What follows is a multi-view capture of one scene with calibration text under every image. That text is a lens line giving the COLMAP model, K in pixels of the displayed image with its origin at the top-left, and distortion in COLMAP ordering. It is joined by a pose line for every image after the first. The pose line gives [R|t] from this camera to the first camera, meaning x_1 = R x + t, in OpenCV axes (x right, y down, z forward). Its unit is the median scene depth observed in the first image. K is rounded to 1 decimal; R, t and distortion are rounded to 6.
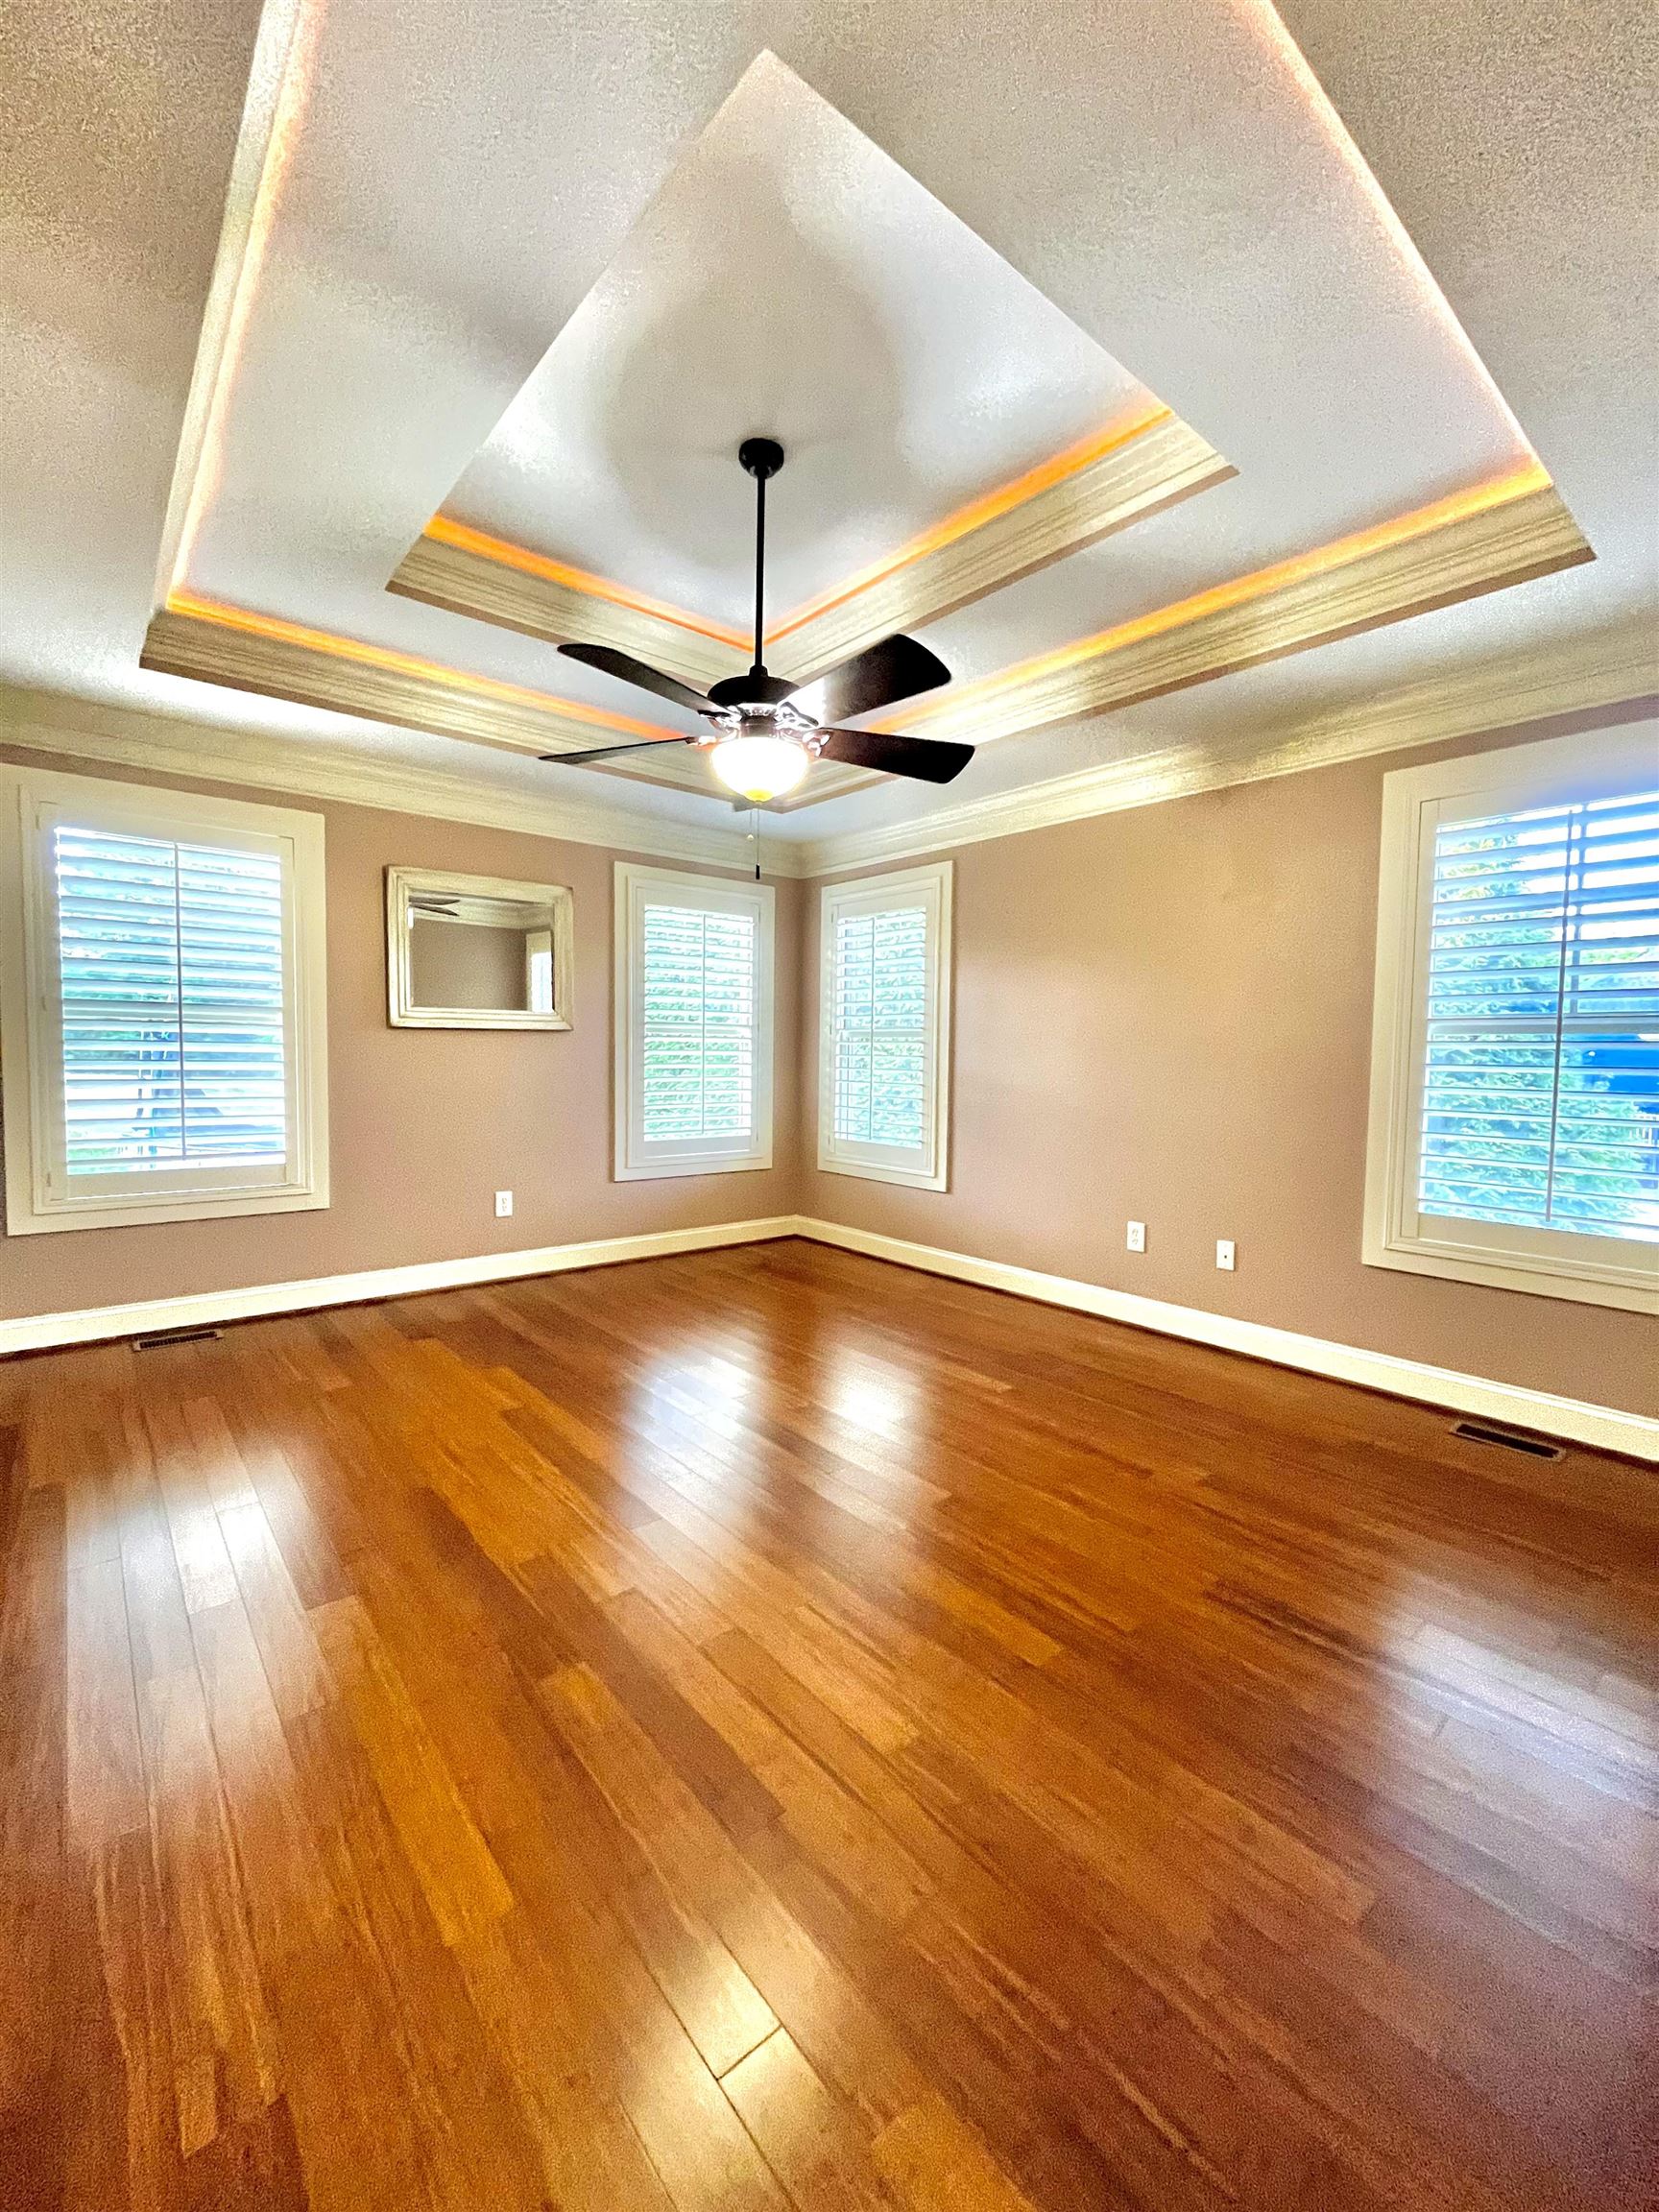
lens RADIAL K [[900.9, 0, 829.5], [0, 900.9, 1106.0], [0, 0, 1]] dist [-0.001698, -0.000906]
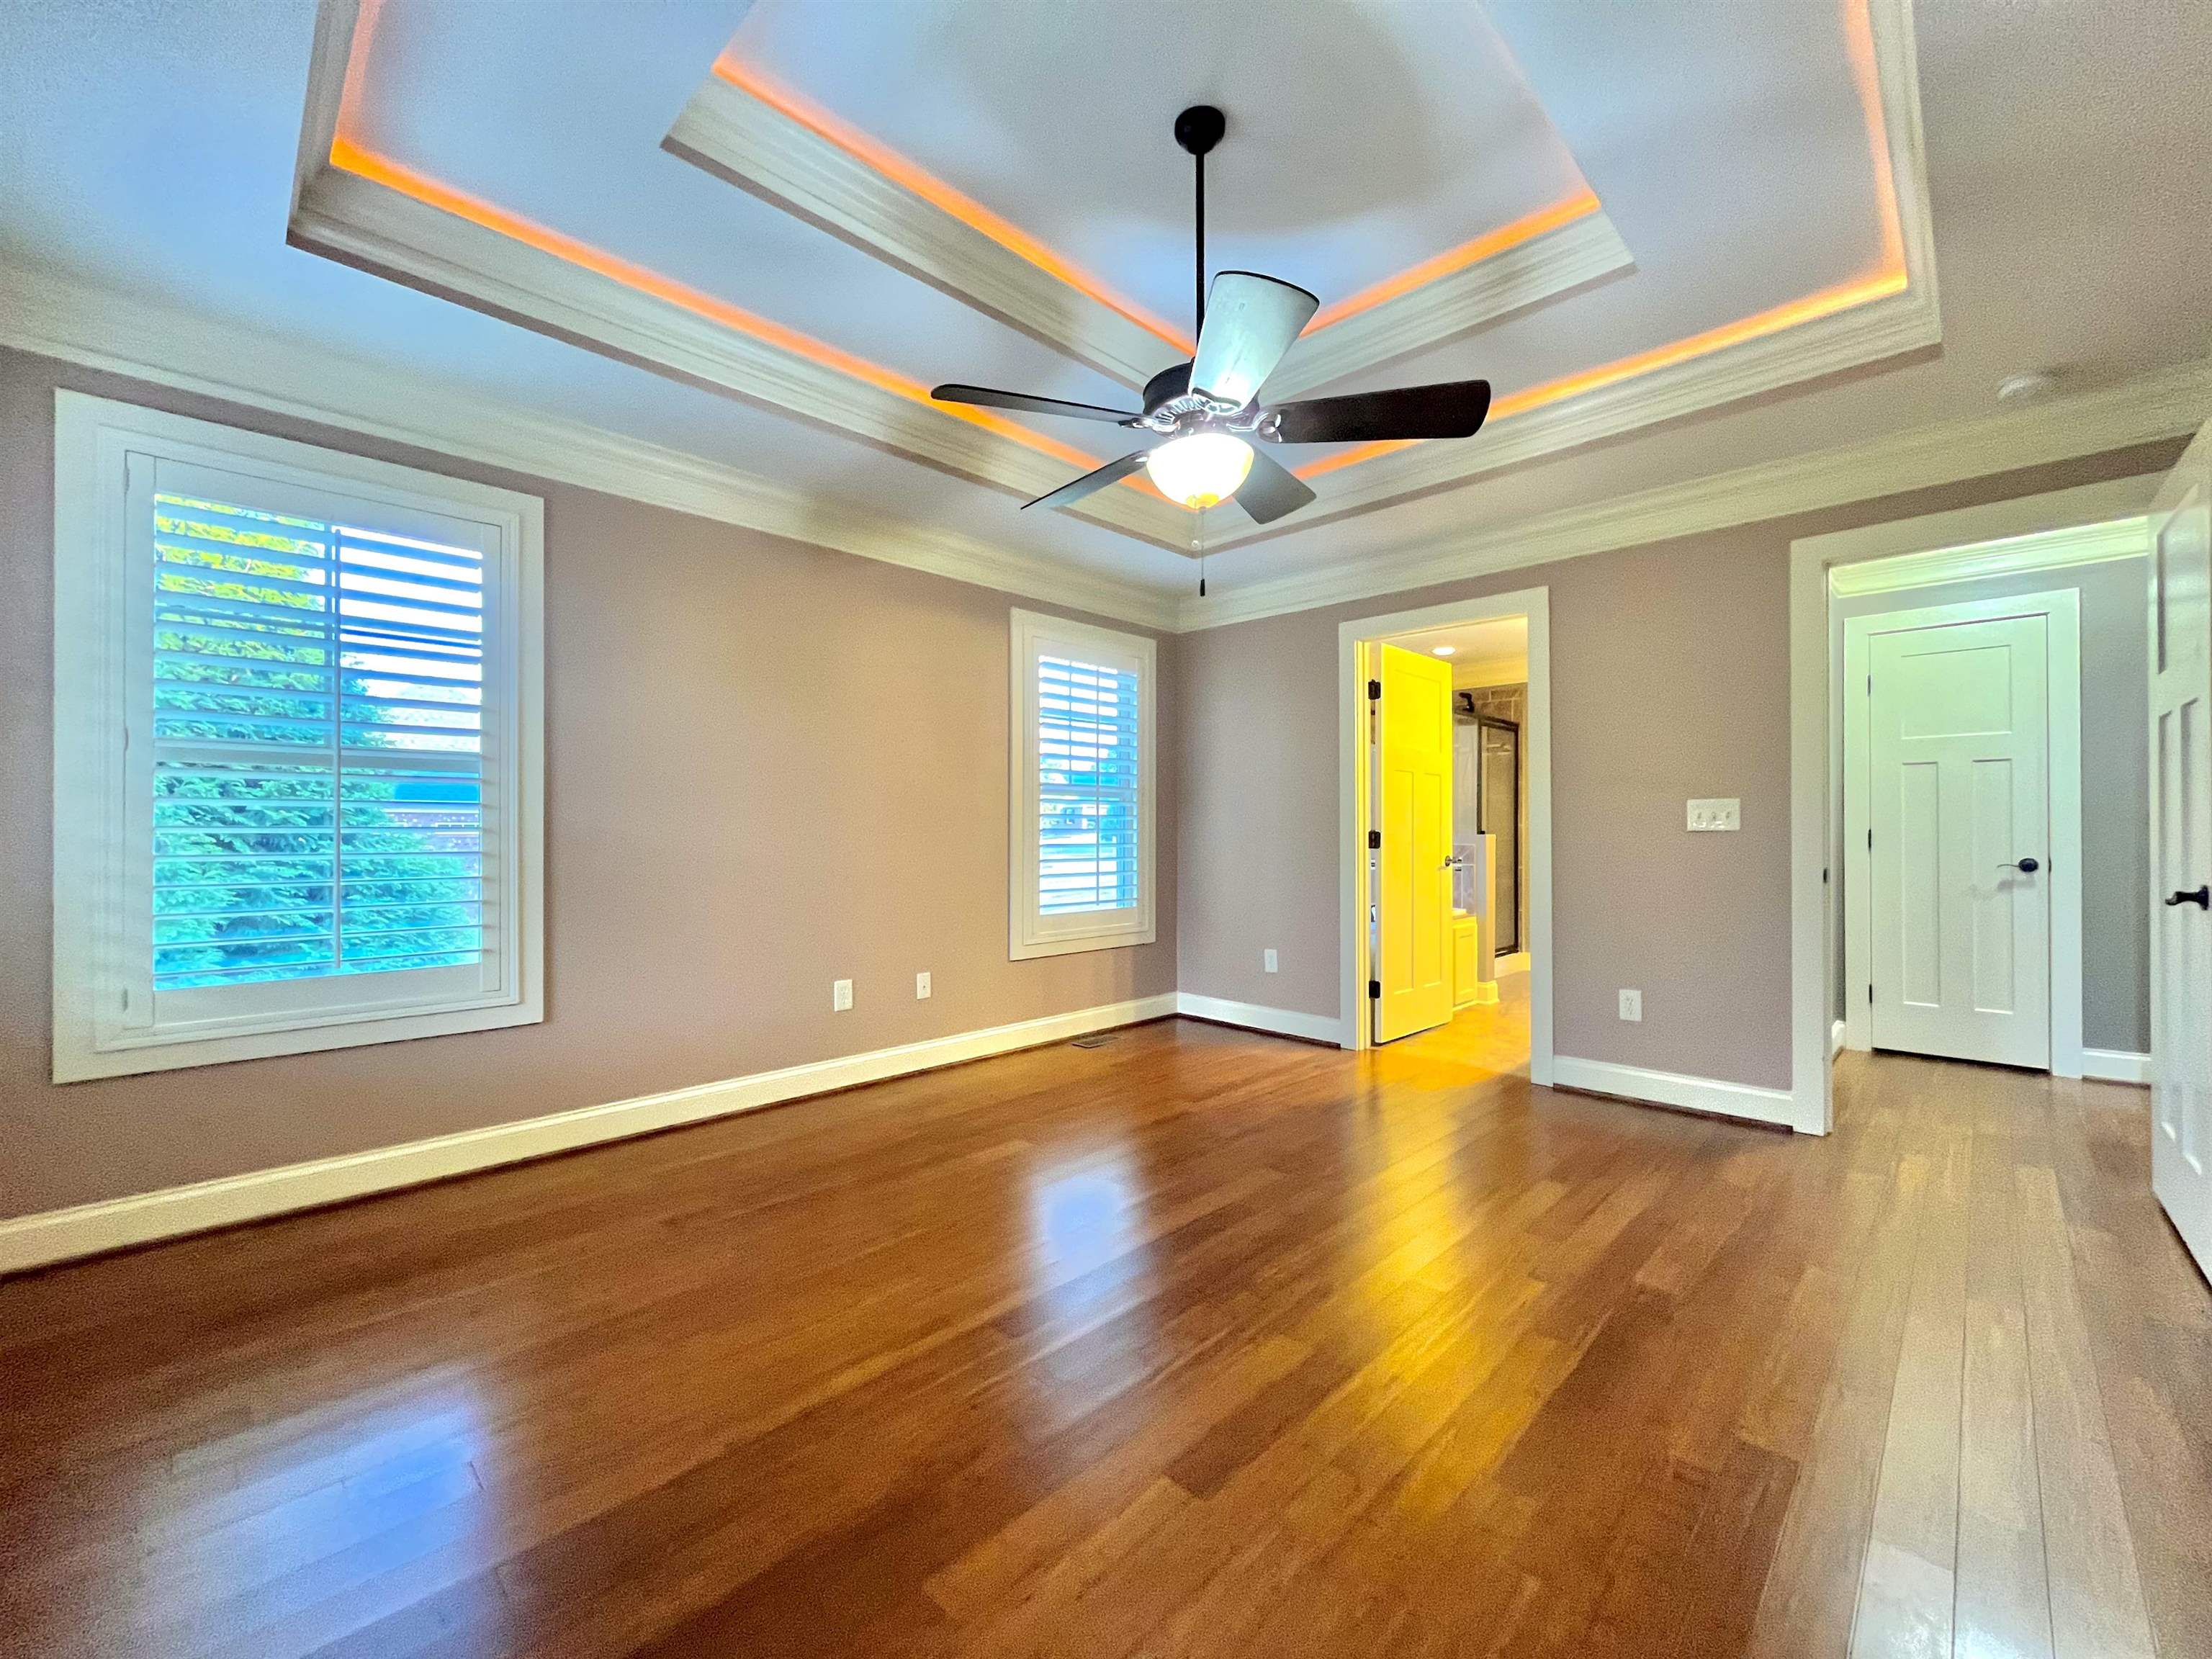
lens RADIAL K [[900.9, 0, 1106.0], [0, 900.9, 829.5], [0, 0, 1]] dist [-0.001698, -0.000906]
pose [[-0.097678, -0.007934, 0.995186, -0.949076], [0.057223, 0.998269, 0.013575, -0.039978], [-0.993572, 0.058273, -0.097055, 1.199982]]
